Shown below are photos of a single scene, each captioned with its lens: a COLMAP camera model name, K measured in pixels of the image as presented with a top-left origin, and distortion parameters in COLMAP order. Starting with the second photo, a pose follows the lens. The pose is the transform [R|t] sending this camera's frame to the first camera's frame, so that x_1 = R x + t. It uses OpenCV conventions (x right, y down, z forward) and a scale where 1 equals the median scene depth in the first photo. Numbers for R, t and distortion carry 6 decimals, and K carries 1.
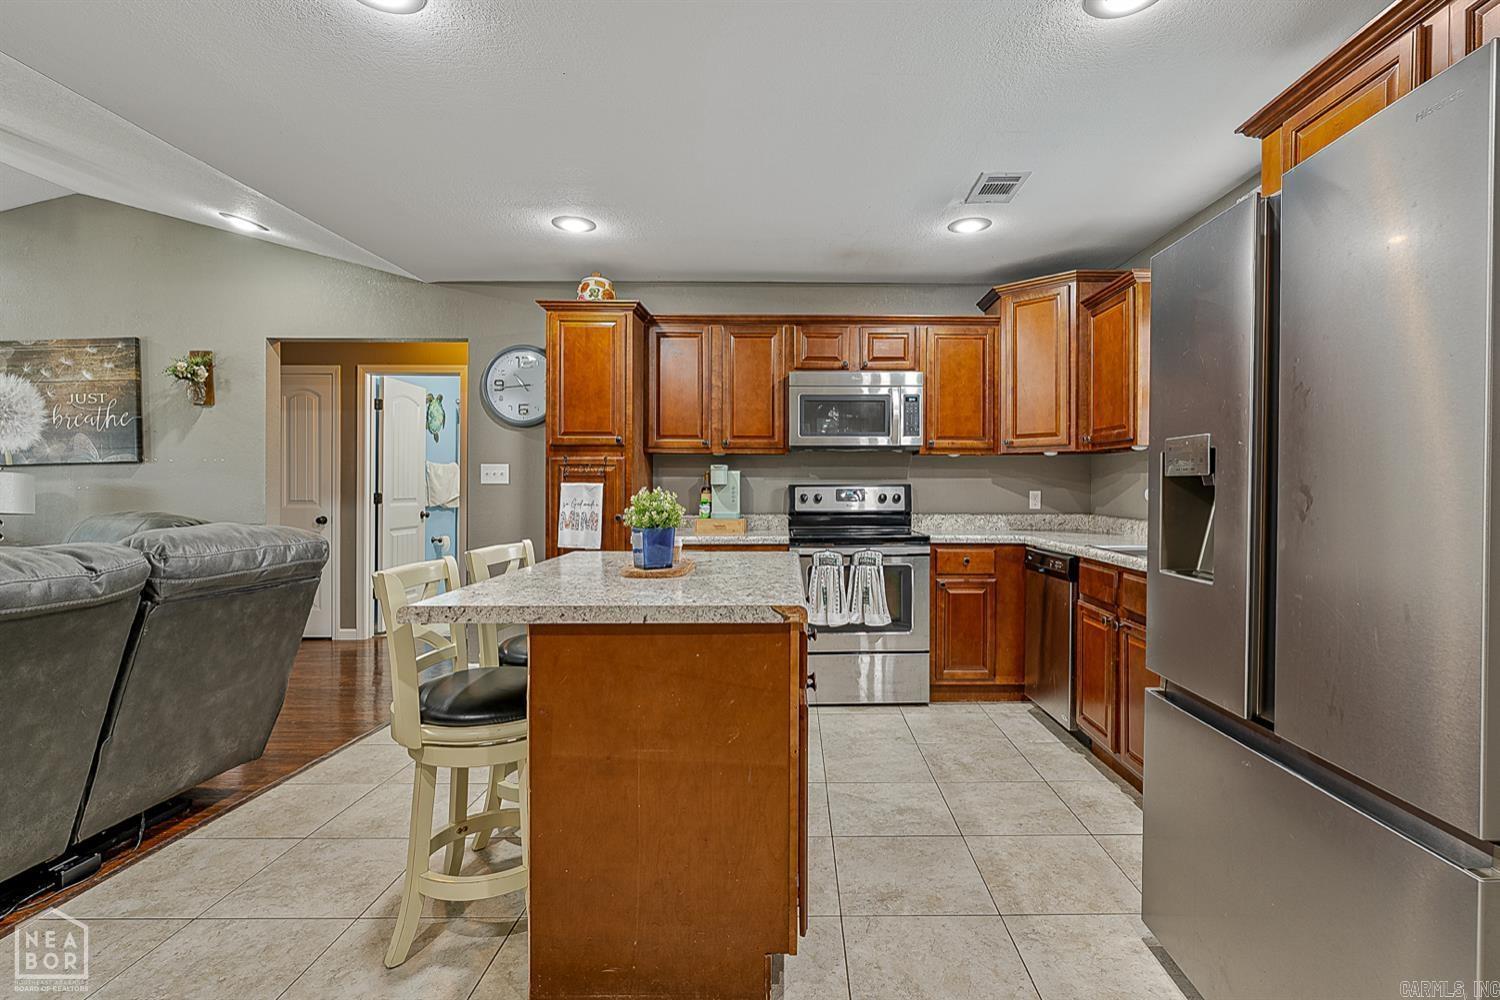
lens RADIAL K [[711.5, 0, 802.0], [0, 711.5, 487.6], [0, 0, 1]] dist [-0.002431, 0.000823]
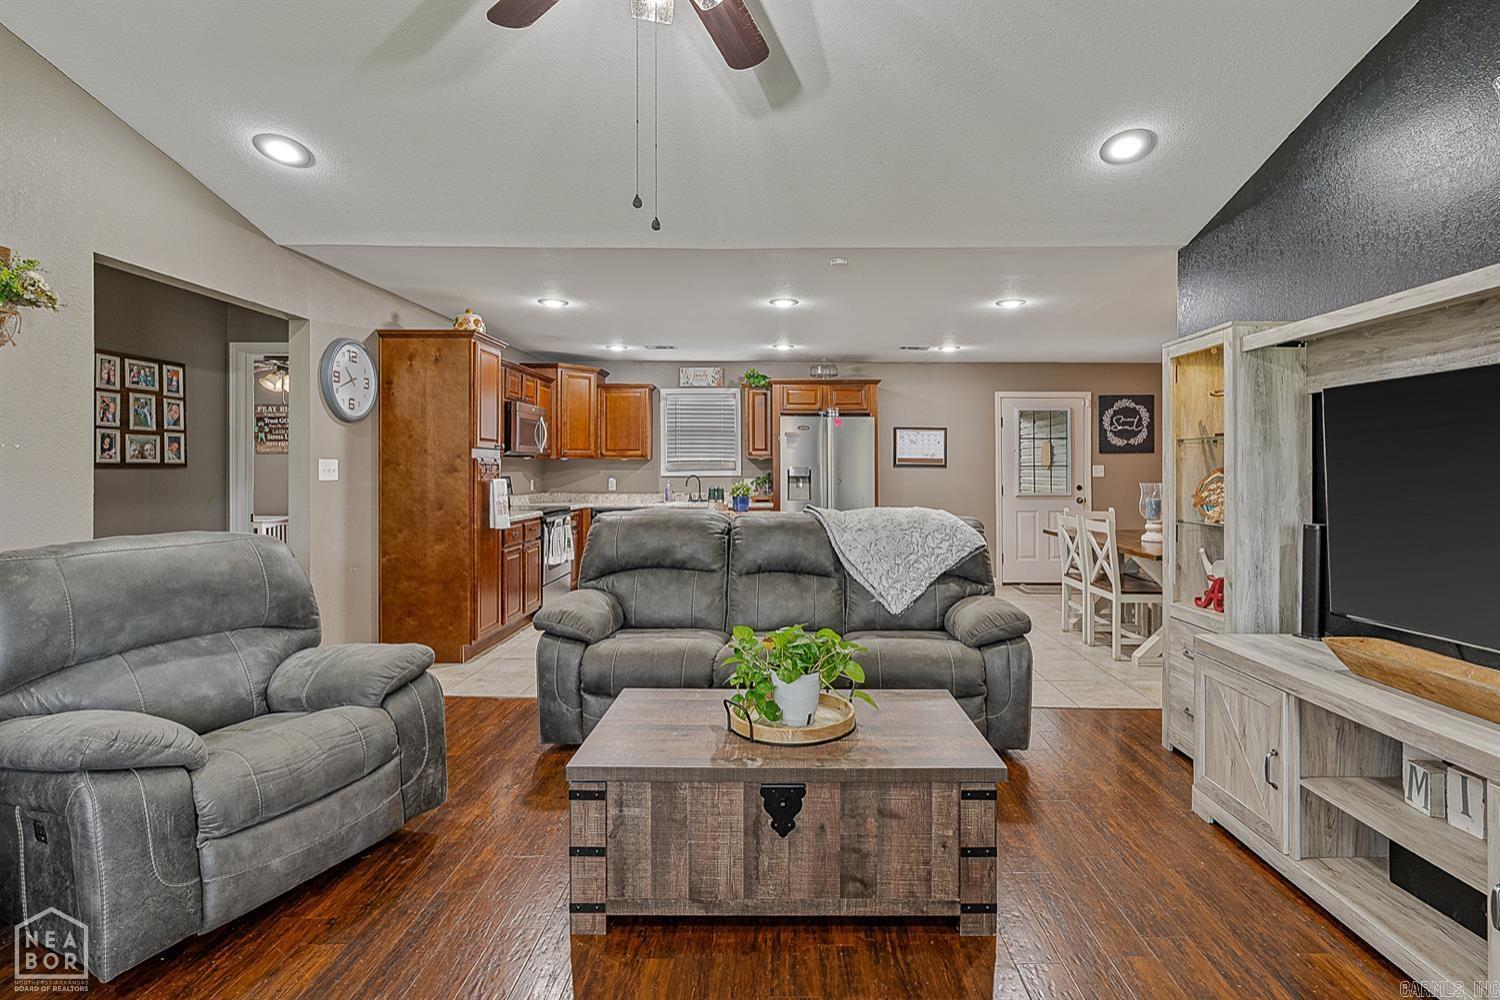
lens RADIAL K [[710.1, 0, 787.8], [0, 710.1, 487.0], [0, 0, 1]] dist [-0.004851, 0.000129]
pose [[0.016927, -0.025338, 0.999536, -1.418552], [-0.002217, 0.999675, 0.025379, -0.022623], [-0.999854, -0.002645, 0.016866, 0.394336]]
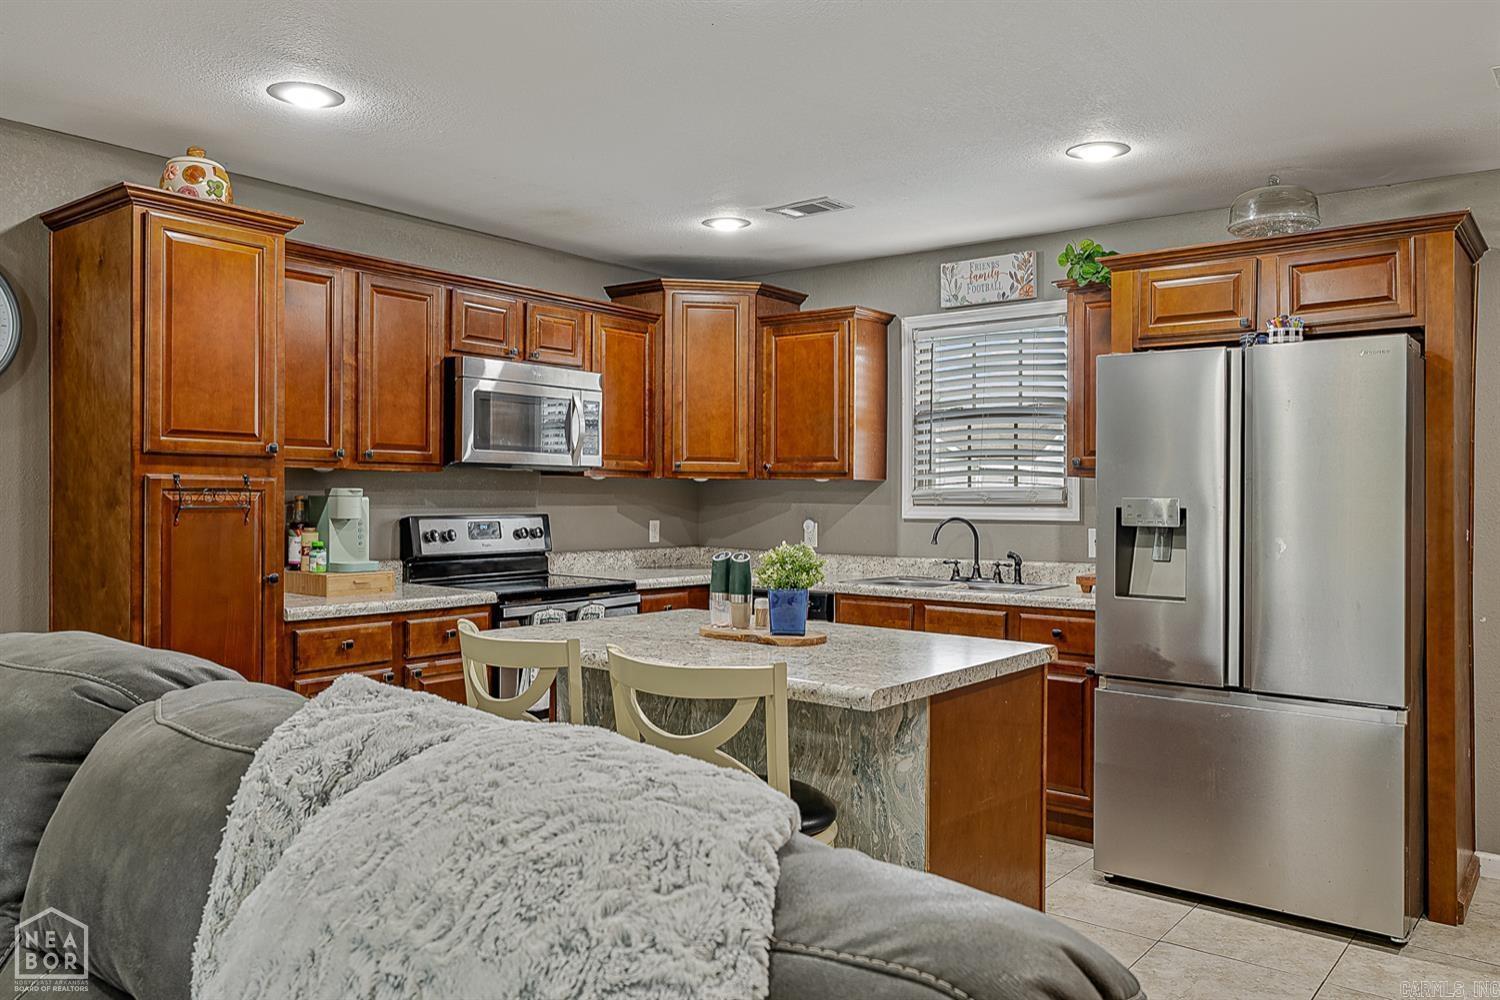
lens RADIAL K [[1099.4, 0, 760.6], [0, 1099.4, 500.9], [0, 0, 1]] dist [-0.004091, -0.001084]
pose [[0.631931, 0.001836, 0.775023, -0.636024], [-0.008800, 0.999950, 0.004806, -0.027637], [-0.774975, -0.009857, 0.631915, 0.090490]]
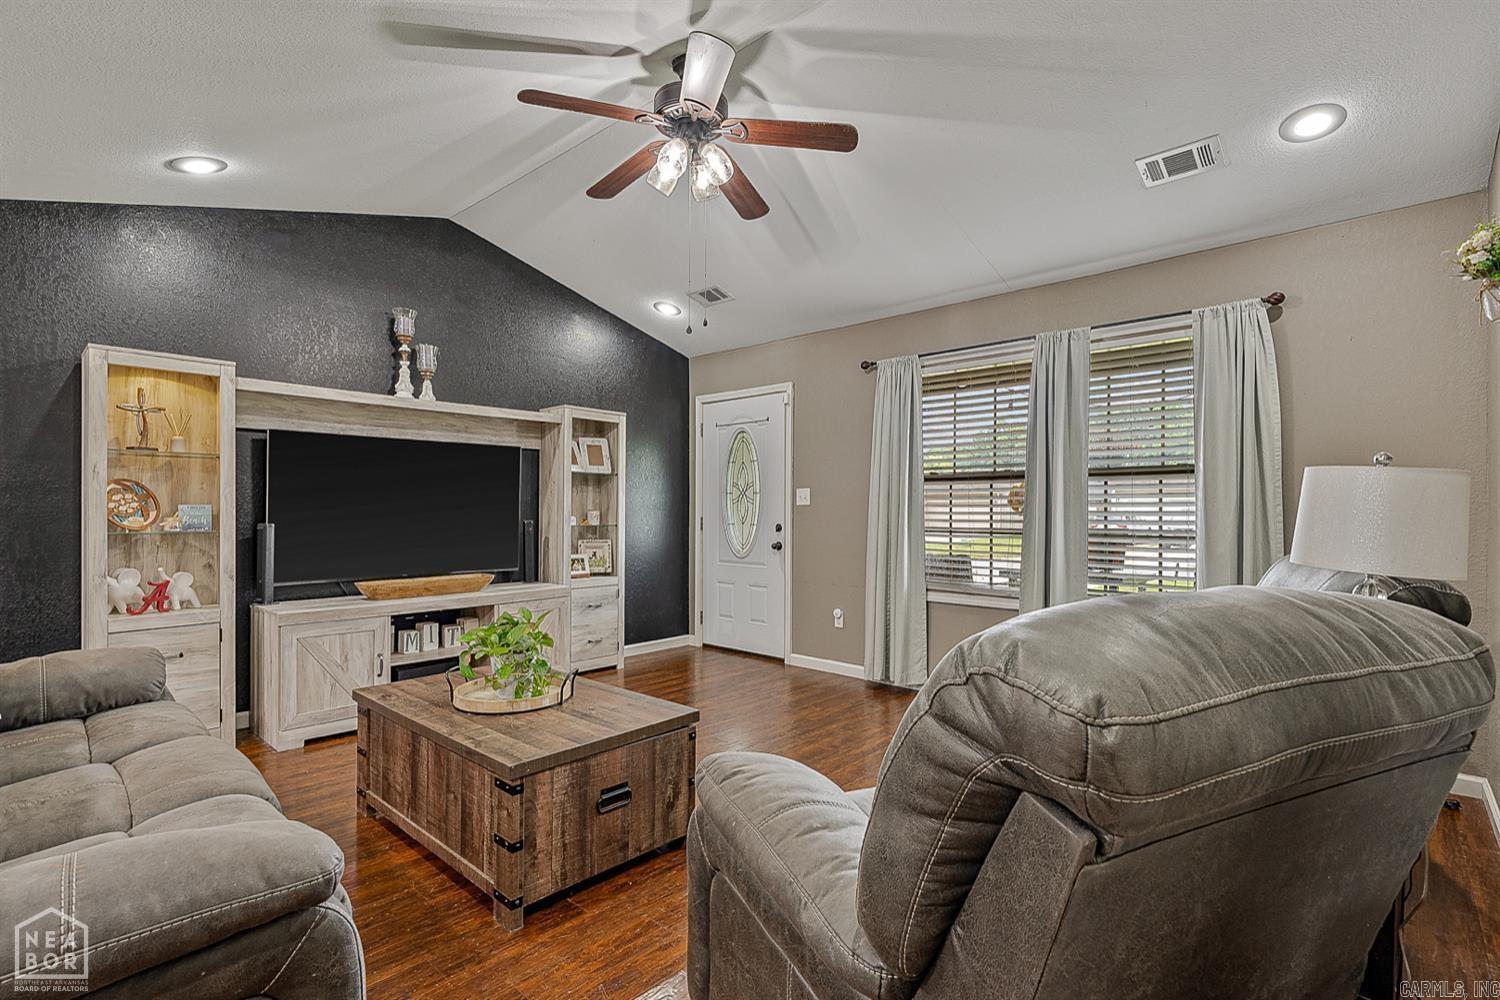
lens RADIAL K [[705.9, 0, 757.1], [0, 705.9, 507.9], [0, 0, 1]] dist [-0.004046, -0.000005]
pose [[-0.683533, -0.008360, -0.729872, -0.573697], [-0.006253, 0.999965, -0.005598, 0.005844], [0.729893, 0.000738, -0.683561, 0.977969]]
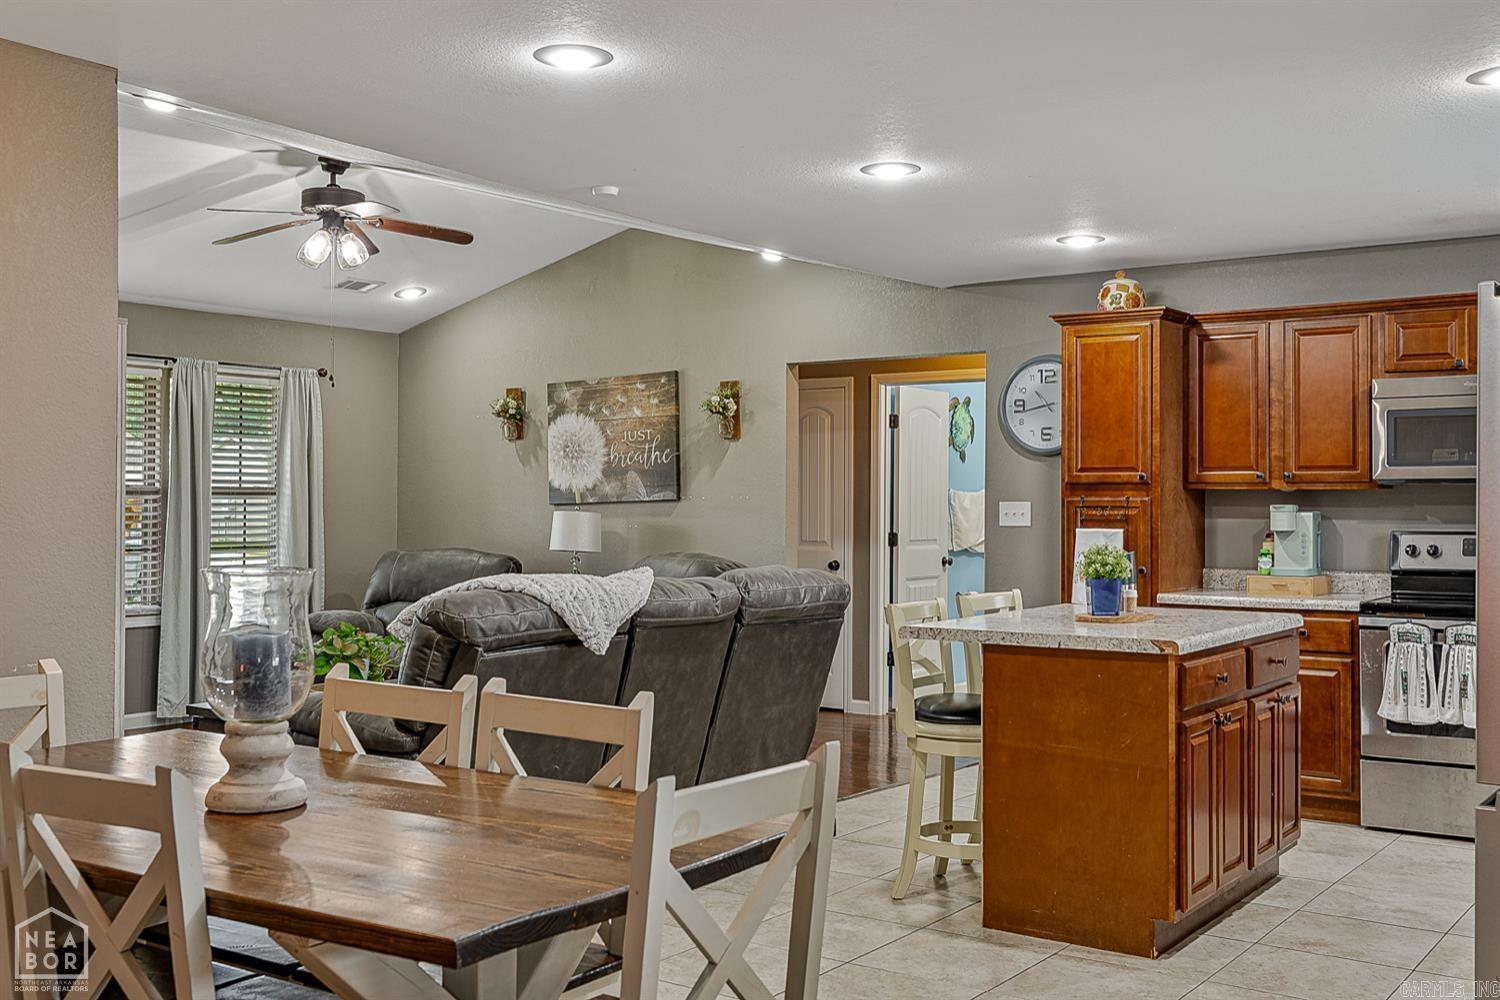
lens RADIAL K [[1534.8, 0, 750.0], [0, 1534.8, 500.0], [0, 0, 1]] dist [0.004100, 0.005562]
pose [[0.805443, -0.000871, -0.592673, 0.386392], [-0.002525, 0.999985, -0.004901, -0.026851], [0.592668, 0.005443, 0.805429, -0.631339]]
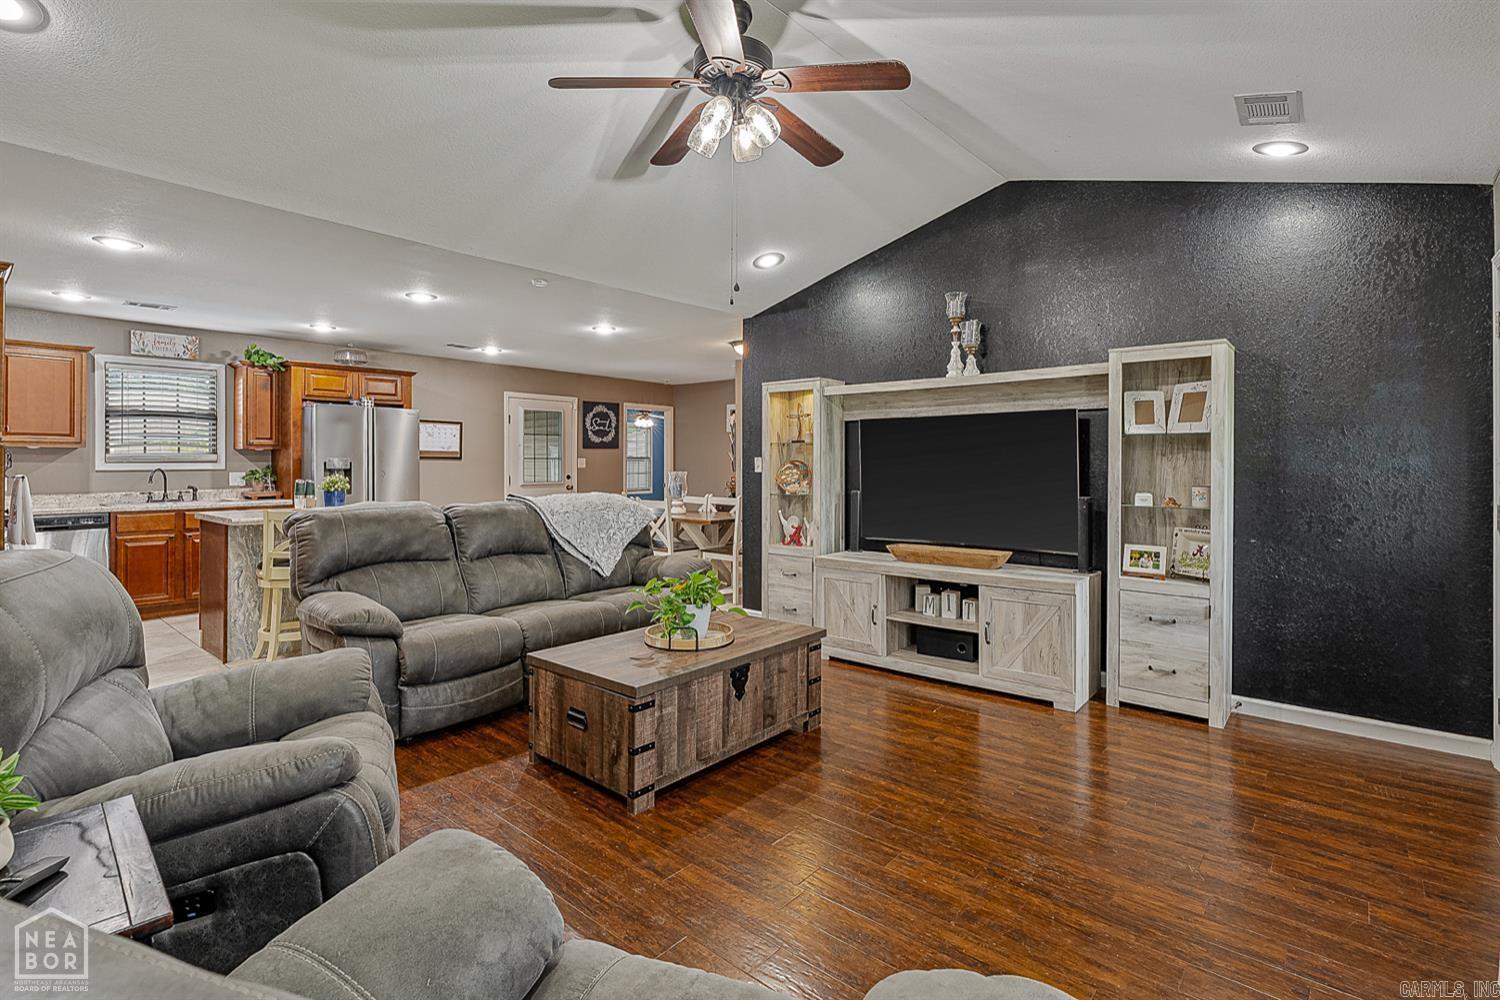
lens RADIAL K [[701.5, 0, 747.9], [0, 701.5, 475.1], [0, 0, 1]] dist [-0.003131, 0.000322]
pose [[-0.742245, -0.014473, 0.669973, -1.437652], [-0.002995, 0.999828, 0.018281, -0.022686], [-0.670122, 0.011562, -0.742161, 0.922508]]
